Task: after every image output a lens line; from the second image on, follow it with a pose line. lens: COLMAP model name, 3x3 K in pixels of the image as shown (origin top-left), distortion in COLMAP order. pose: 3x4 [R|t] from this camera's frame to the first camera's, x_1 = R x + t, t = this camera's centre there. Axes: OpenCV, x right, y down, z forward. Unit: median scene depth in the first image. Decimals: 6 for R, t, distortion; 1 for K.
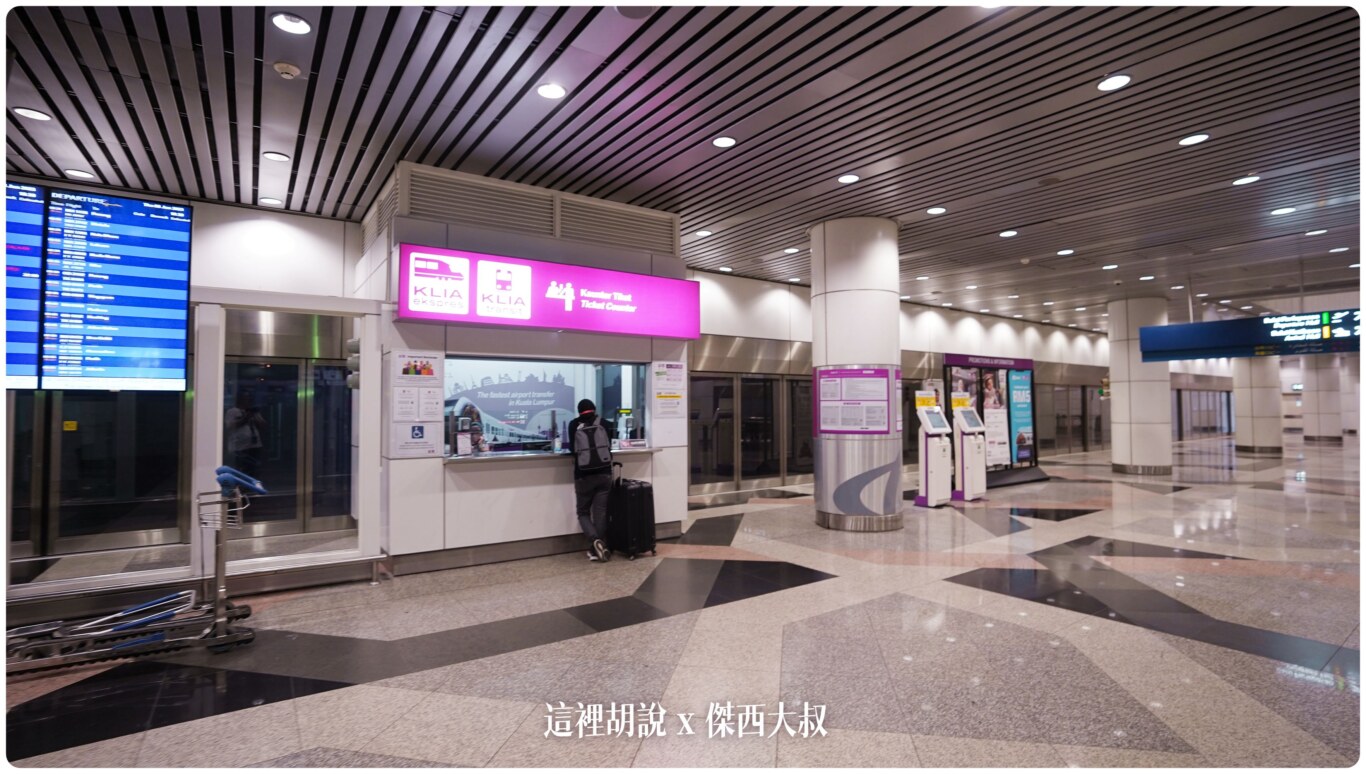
lens RADIAL K [[634.6, 0, 693.5], [0, 634.6, 384.5], [0, 0, 1]] dist [-0.035328, 0.017625]
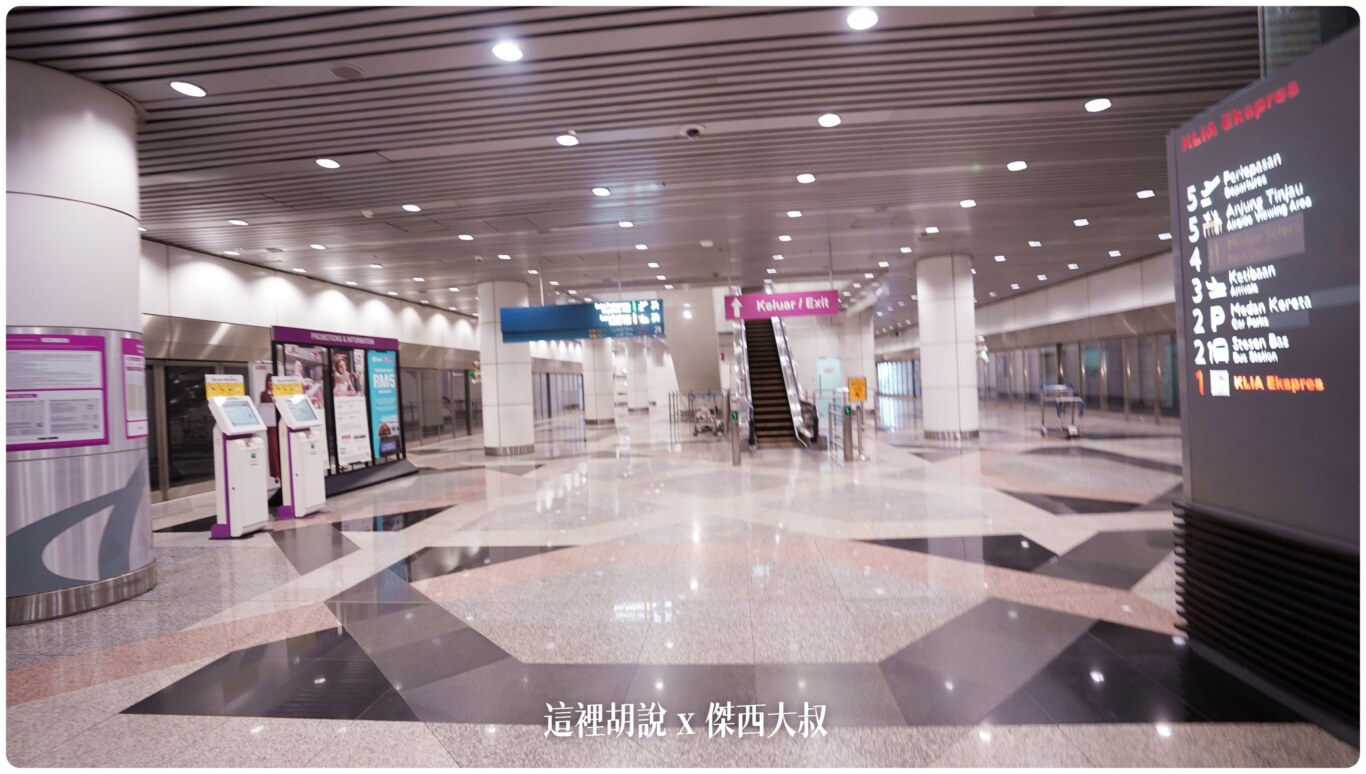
lens RADIAL K [[634.6, 0, 686.1], [0, 634.6, 387.1], [0, 0, 1]] dist [-0.035328, 0.017625]
pose [[0.650590, -0.027389, 0.758935, 0.135348], [0.010376, 0.999577, 0.027179, 0.008297], [-0.759358, -0.009807, 0.650599, 0.121555]]
